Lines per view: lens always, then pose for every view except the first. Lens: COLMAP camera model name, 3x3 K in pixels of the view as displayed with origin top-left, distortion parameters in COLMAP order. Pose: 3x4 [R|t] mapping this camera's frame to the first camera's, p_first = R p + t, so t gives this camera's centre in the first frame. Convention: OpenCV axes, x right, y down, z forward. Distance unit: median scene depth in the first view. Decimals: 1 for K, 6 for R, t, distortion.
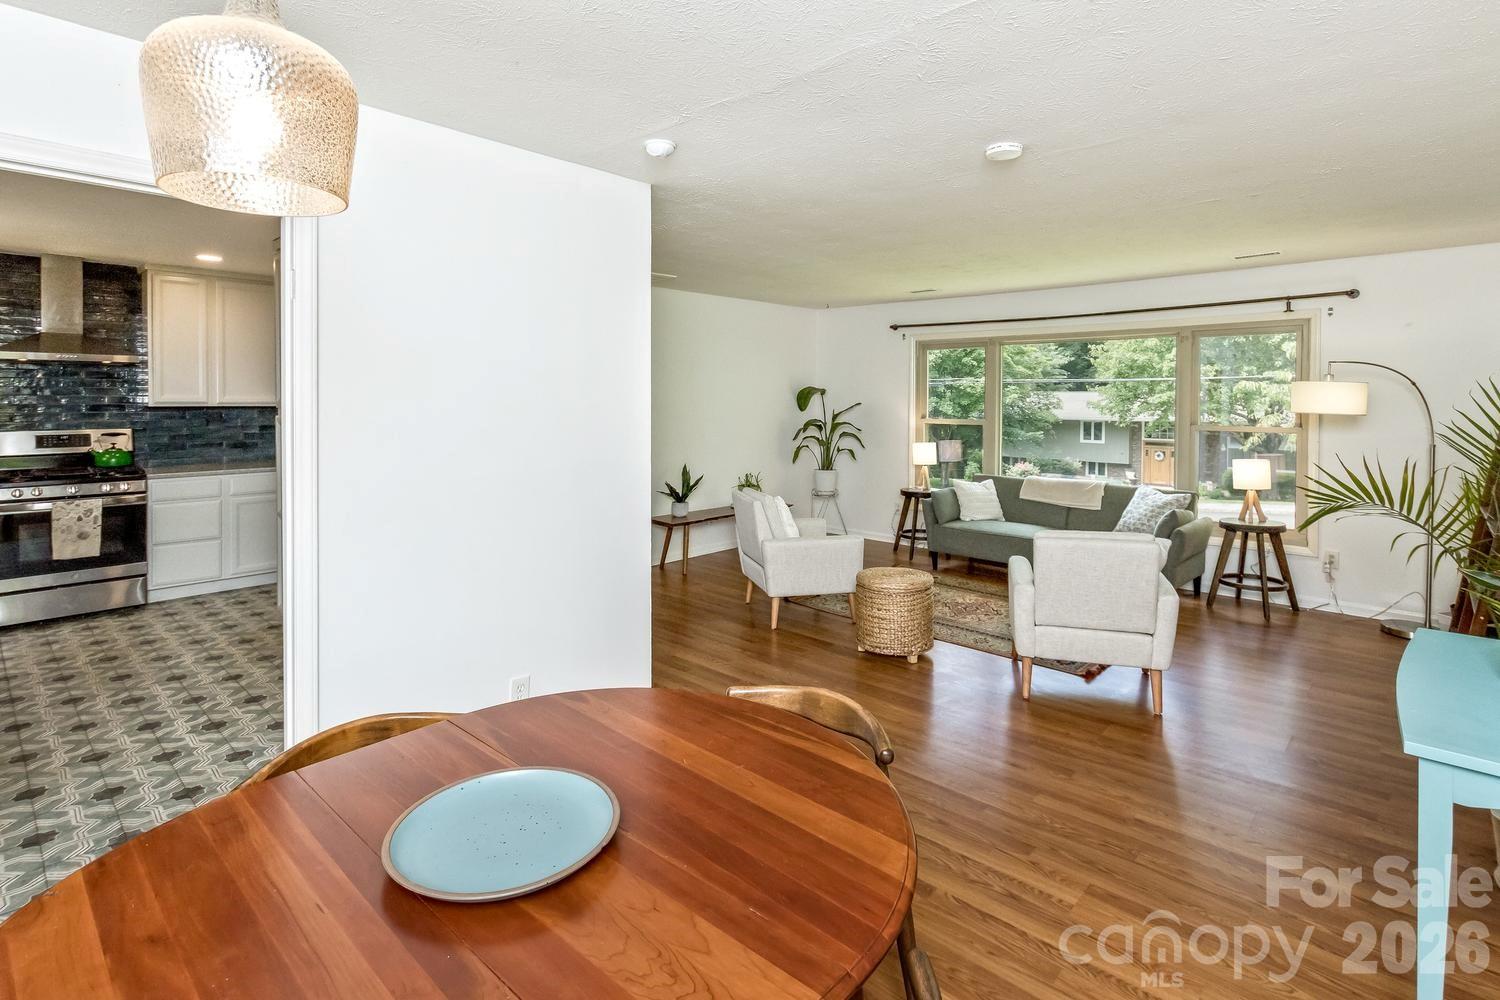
lens RADIAL K [[727.5, 0, 750.0], [0, 727.5, 500.0], [0, 0, 1]] dist [0.003147, 0.000729]
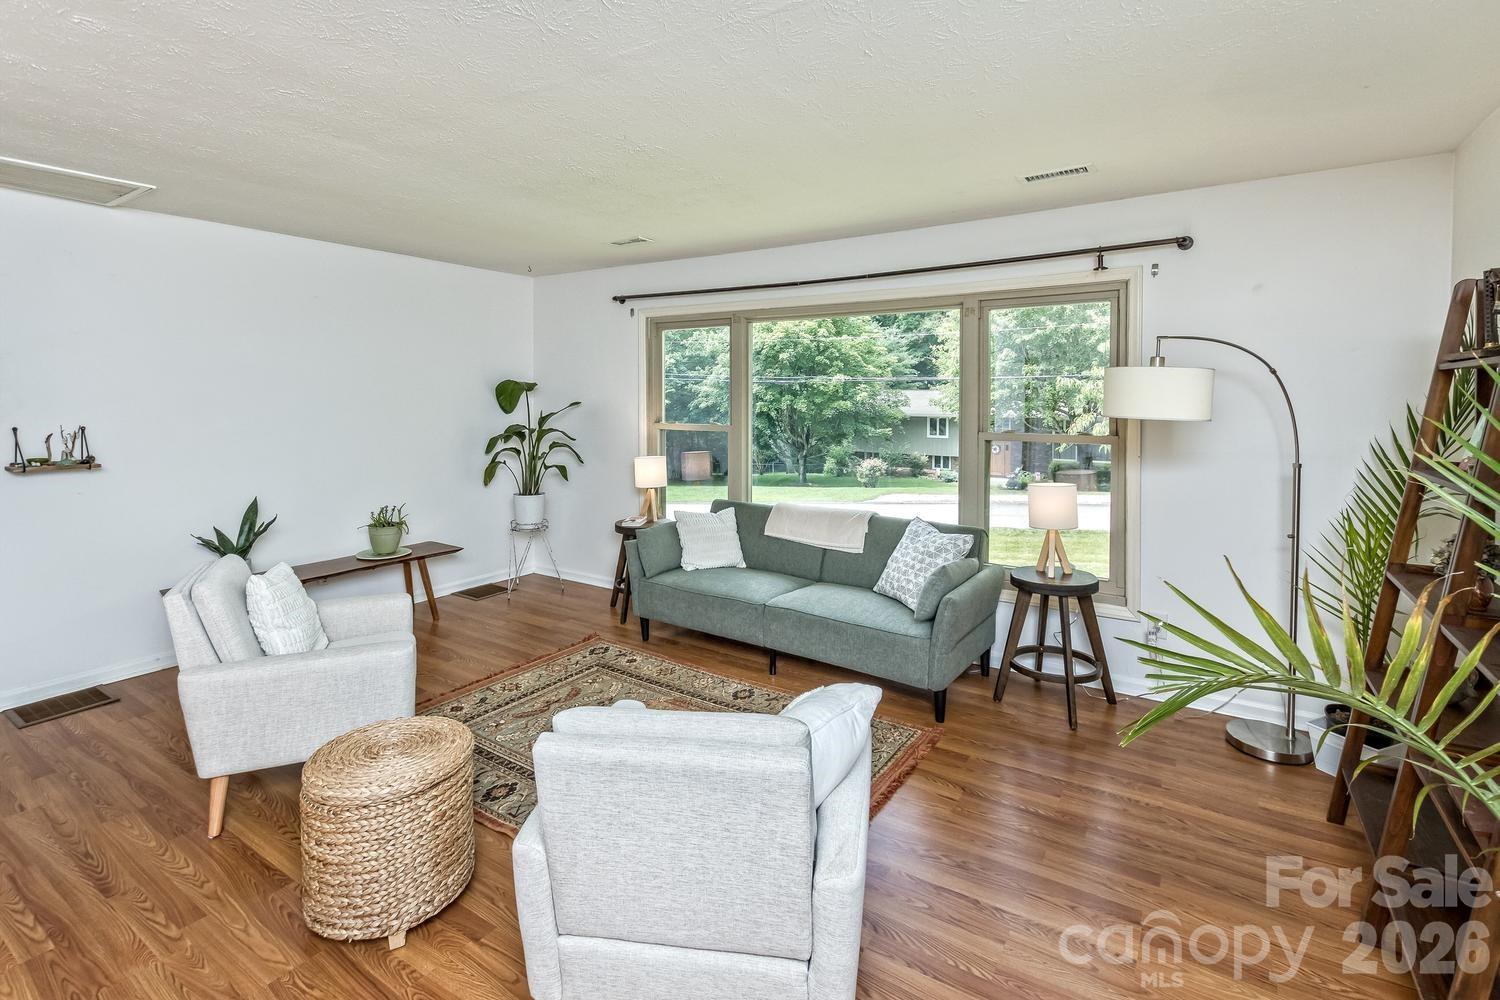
lens RADIAL K [[688.4, 0, 748.6], [0, 688.4, 515.8], [0, 0, 1]] dist [0.008754, -0.000066]
pose [[0.986761, -0.027871, 0.159769, 0.209537], [0.022566, 0.999135, 0.034922, -0.038709], [-0.160605, -0.030854, 0.986536, 0.280852]]
